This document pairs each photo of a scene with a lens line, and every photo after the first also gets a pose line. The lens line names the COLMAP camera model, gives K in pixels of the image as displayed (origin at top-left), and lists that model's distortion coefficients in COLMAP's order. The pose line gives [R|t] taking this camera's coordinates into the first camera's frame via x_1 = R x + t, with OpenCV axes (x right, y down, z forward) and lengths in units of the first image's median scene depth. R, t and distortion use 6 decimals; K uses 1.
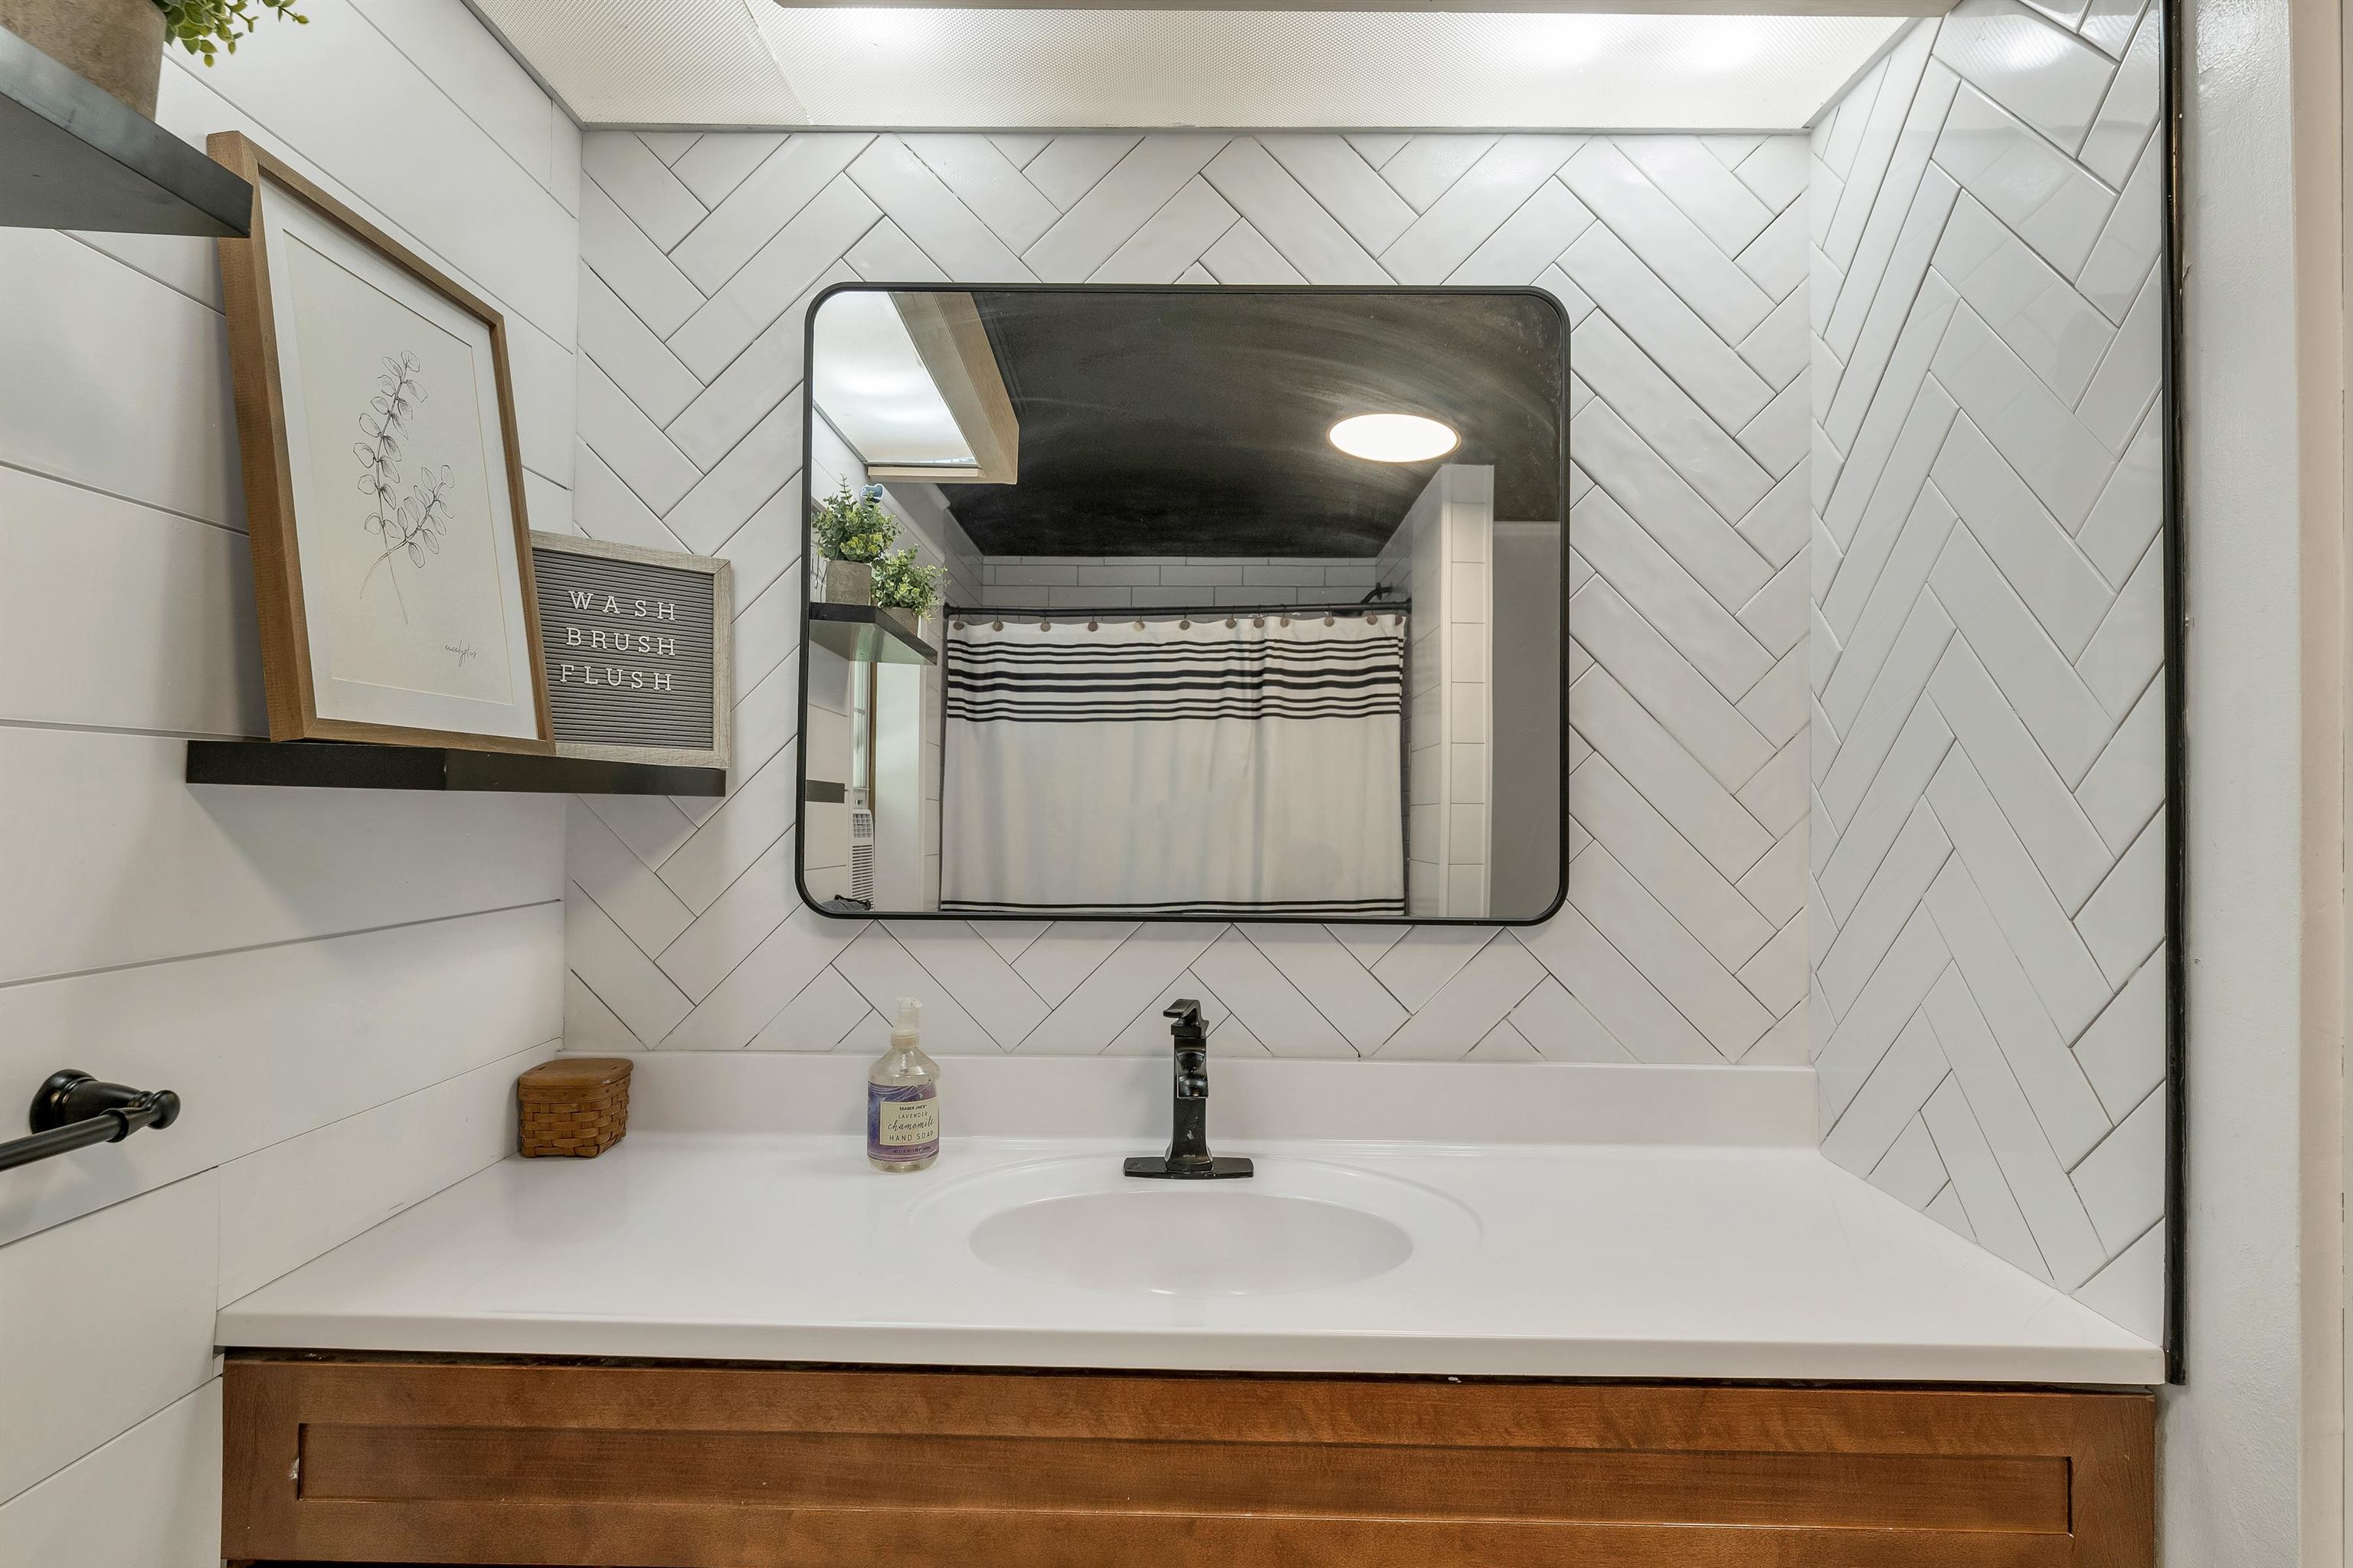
lens RADIAL K [[1271.9, 0, 1176.5], [0, 1271.9, 784.0], [0, 0, 1]] dist [0.001957, 0.000173]
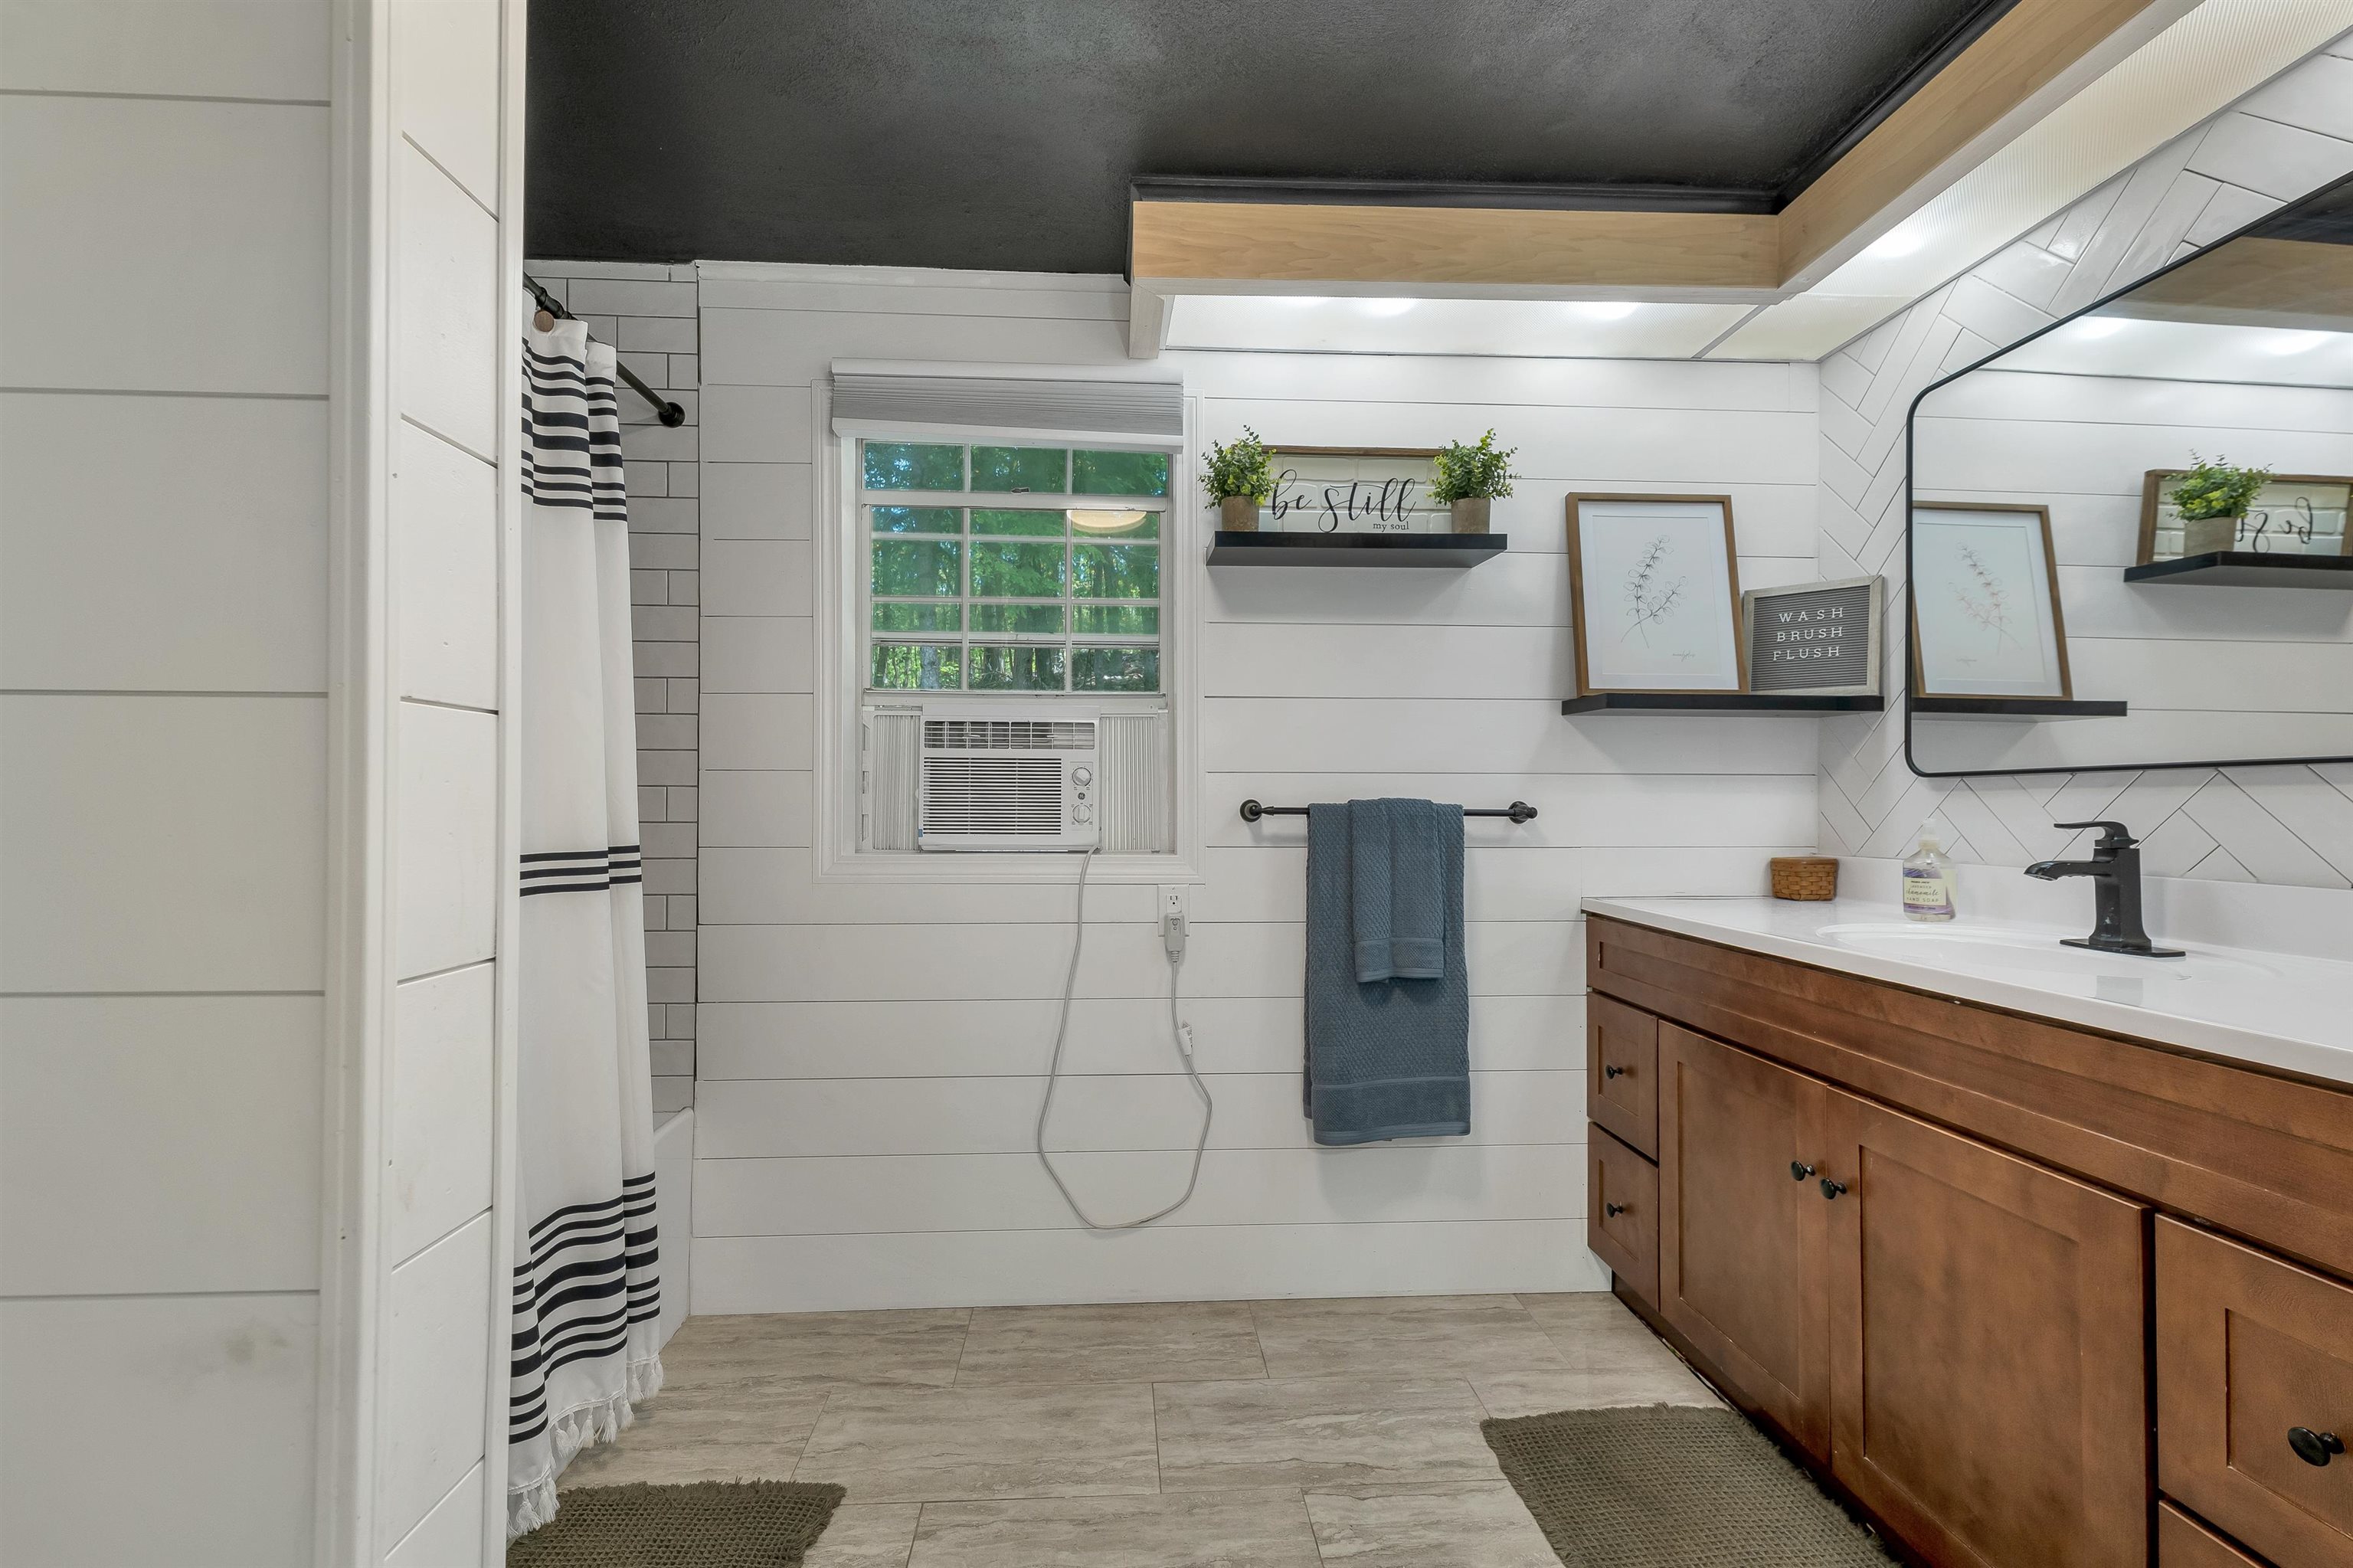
lens RADIAL K [[990.8, 0, 1176.5], [0, 990.8, 784.0], [0, 0, 1]] dist [0.000488, 0.000016]
pose [[0.083289, -0.031983, -0.996012, 0.954476], [0.015620, 0.999404, -0.030786, 0.142442], [0.996403, -0.012993, 0.083739, -0.069152]]
